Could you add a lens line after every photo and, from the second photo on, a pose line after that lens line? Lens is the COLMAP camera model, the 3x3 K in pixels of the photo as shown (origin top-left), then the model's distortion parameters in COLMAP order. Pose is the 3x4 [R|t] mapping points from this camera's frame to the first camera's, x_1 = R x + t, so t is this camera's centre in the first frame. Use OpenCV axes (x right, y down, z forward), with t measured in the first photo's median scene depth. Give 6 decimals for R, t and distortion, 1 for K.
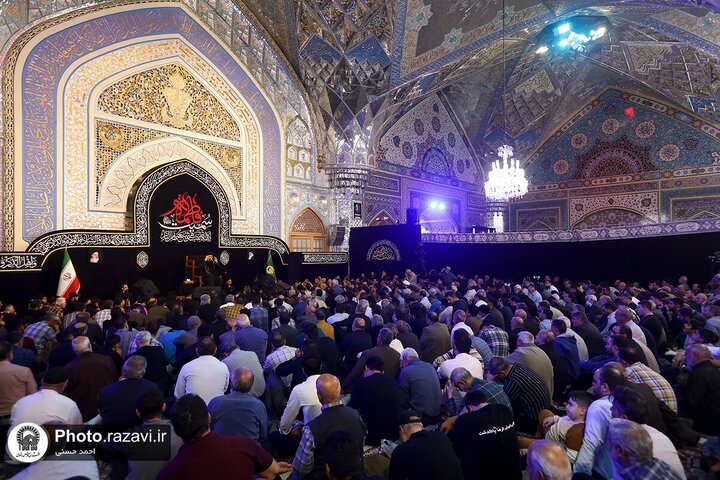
lens RADIAL K [[404.1, 0, 360.4], [0, 404.1, 254.8], [0, 0, 1]] dist [-0.062417, 0.034089]
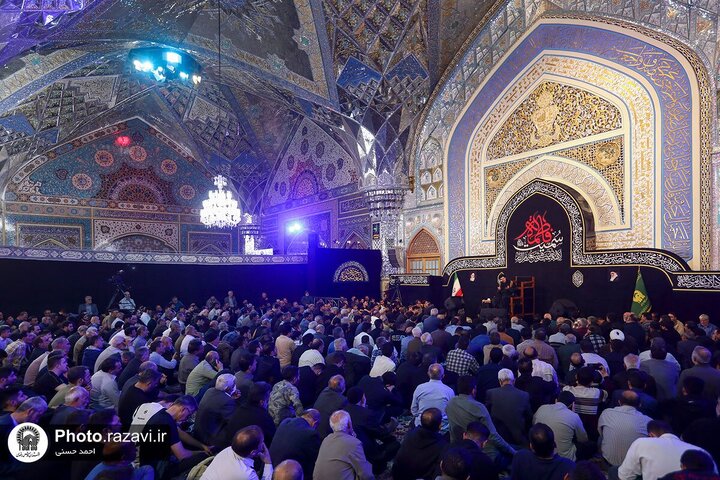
lens RADIAL K [[454.5, 0, 367.0], [0, 454.5, 275.1], [0, 0, 1]] dist [-0.030148, 0.039655]
pose [[-0.164396, 0.001382, -0.986393, 0.731812], [0.001099, 0.999999, 0.001218, -0.001993], [0.986394, -0.000884, -0.164398, 0.760859]]
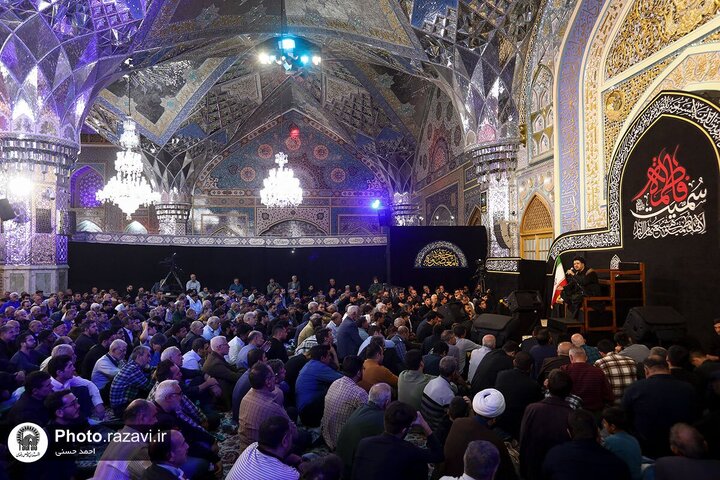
lens RADIAL K [[464.0, 0, 347.6], [0, 464.0, 247.4], [0, 0, 1]] dist [-0.045055, 0.042574]
pose [[-0.660911, -0.016508, -0.750282, 0.339384], [-0.000593, 0.999769, -0.021475, -0.003878], [0.750464, -0.013748, -0.660769, 1.078909]]
